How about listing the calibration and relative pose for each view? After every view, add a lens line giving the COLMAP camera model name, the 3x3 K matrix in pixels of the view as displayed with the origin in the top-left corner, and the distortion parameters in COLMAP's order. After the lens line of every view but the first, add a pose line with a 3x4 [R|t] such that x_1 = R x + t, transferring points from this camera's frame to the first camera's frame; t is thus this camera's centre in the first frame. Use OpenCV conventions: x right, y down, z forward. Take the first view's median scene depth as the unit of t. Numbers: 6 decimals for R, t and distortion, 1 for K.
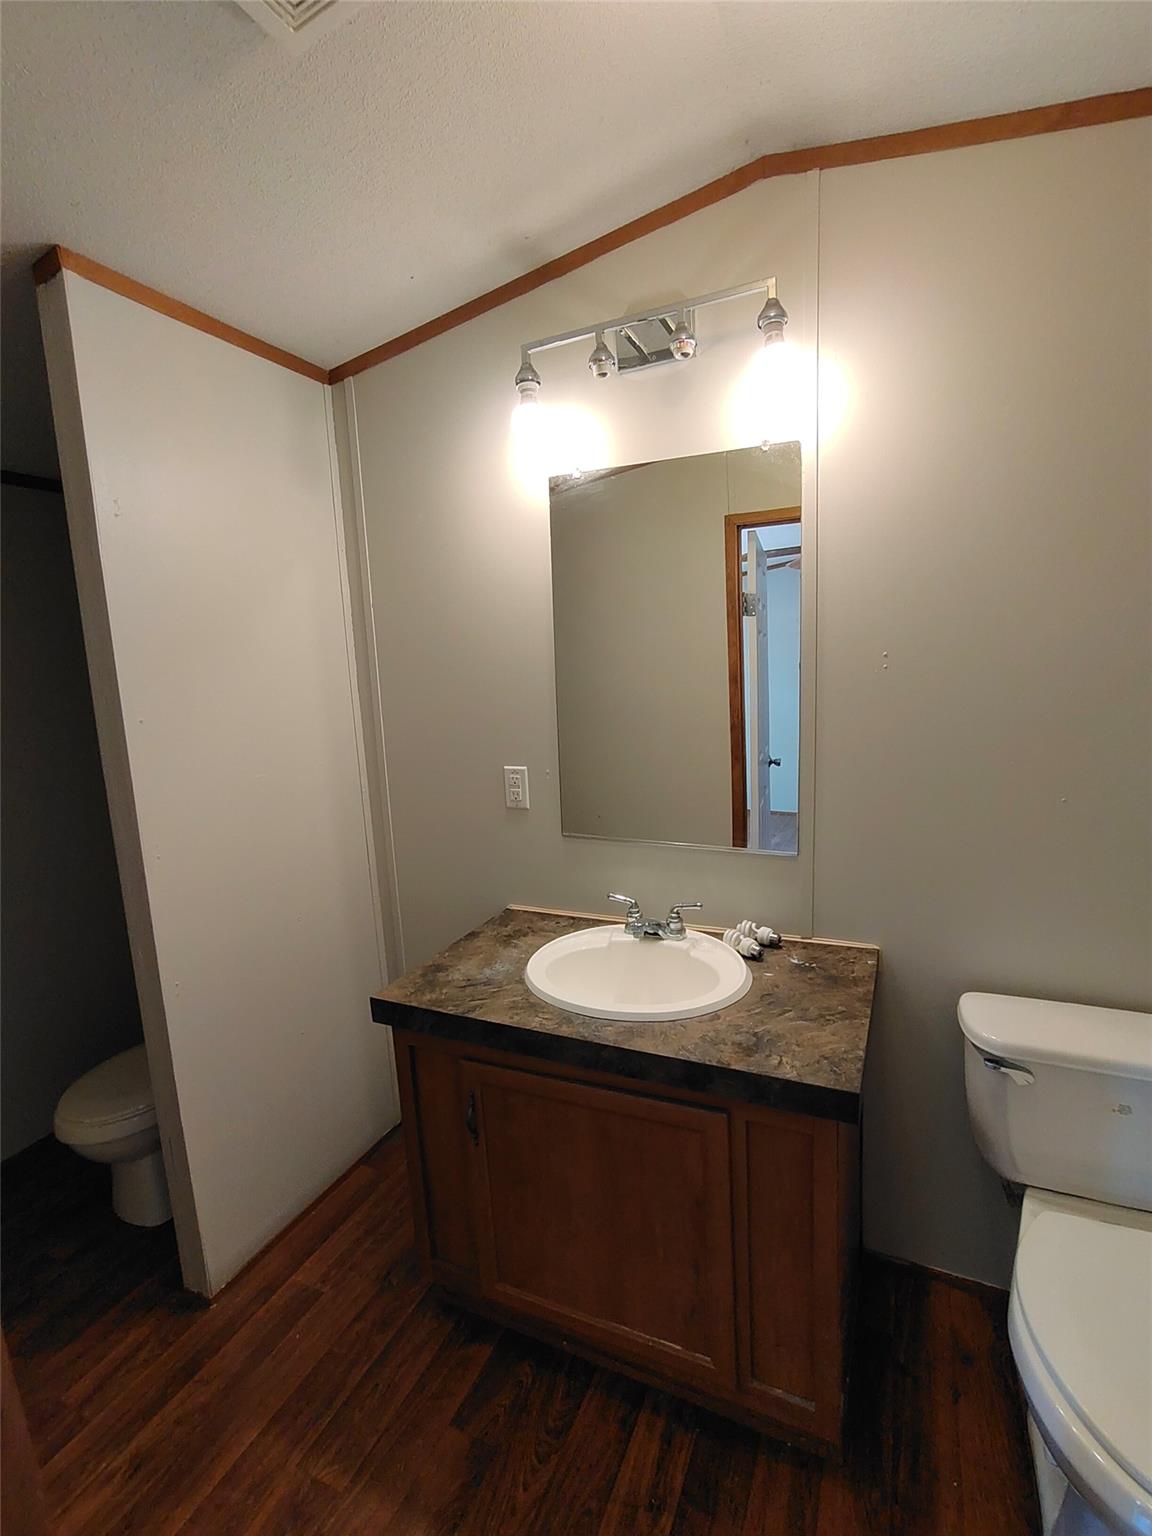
lens RADIAL K [[700.8, 0, 590.8], [0, 700.8, 766.6], [0, 0, 1]] dist [-0.000060, 0.001712]
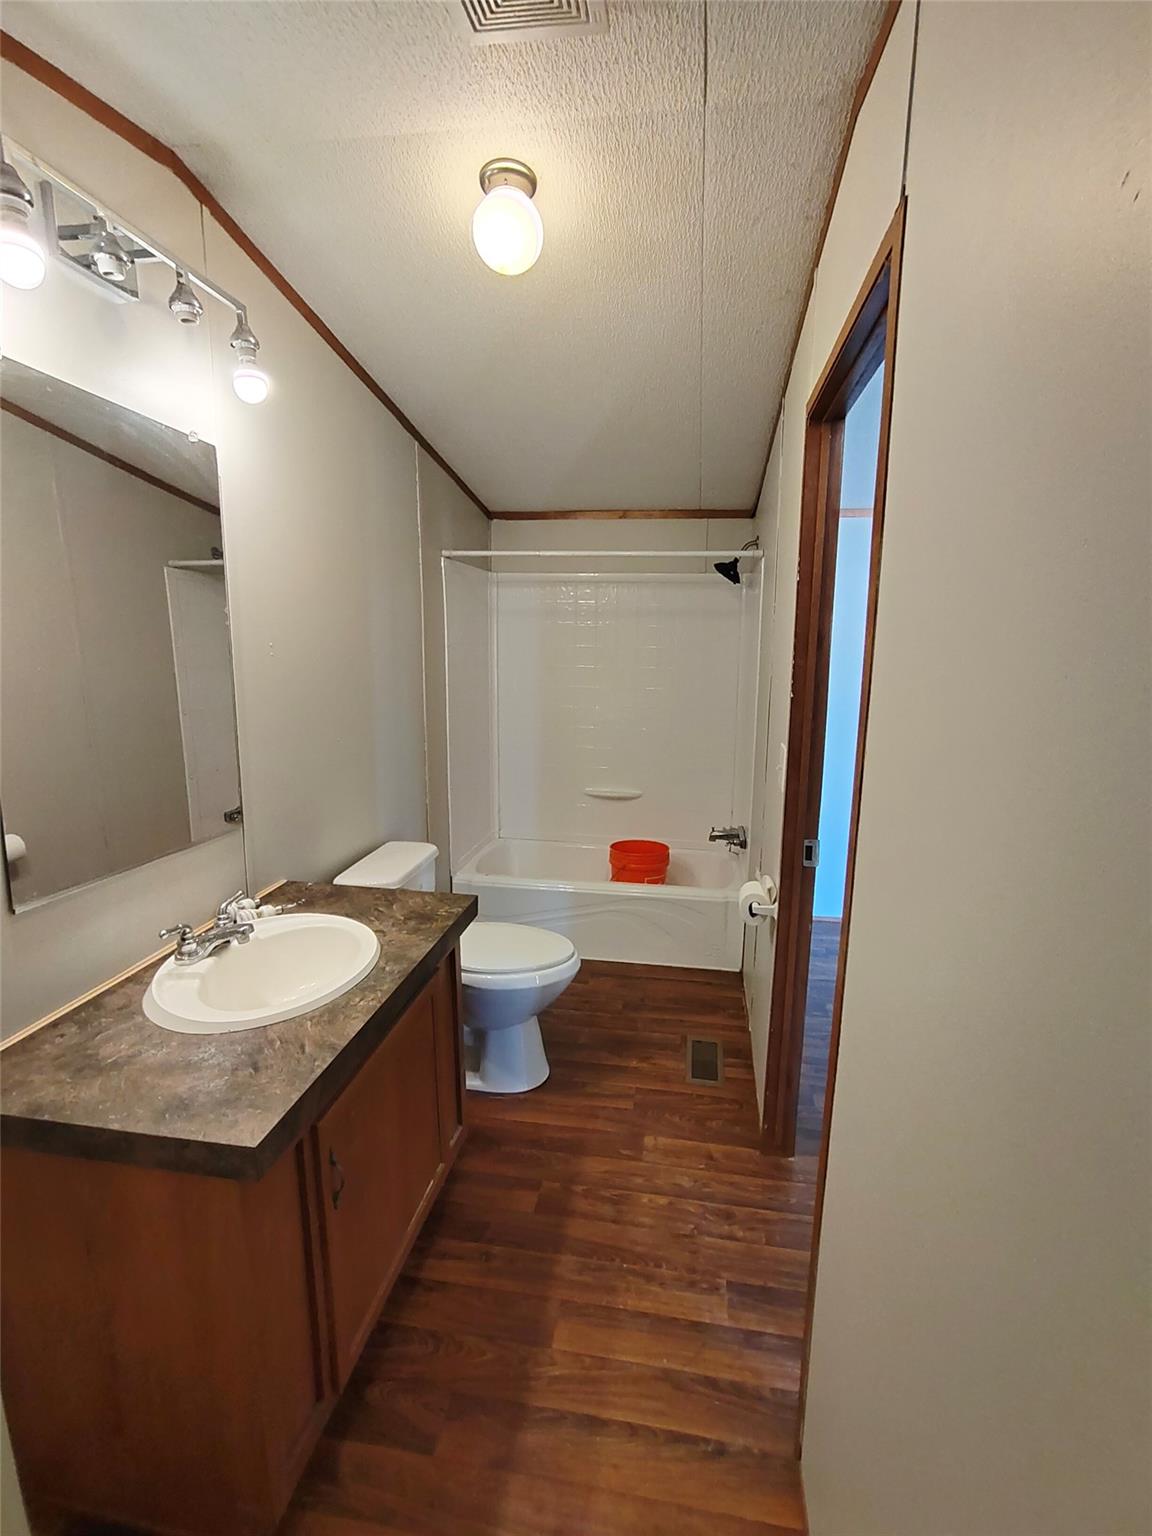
lens RADIAL K [[700.8, 0, 580.1], [0, 700.8, 776.7], [0, 0, 1]] dist [-0.000060, 0.001712]
pose [[-0.243748, -0.140761, 0.959569, -1.024017], [0.158451, 0.970337, 0.182590, -0.075827], [-0.956807, 0.196550, -0.214214, 0.839765]]
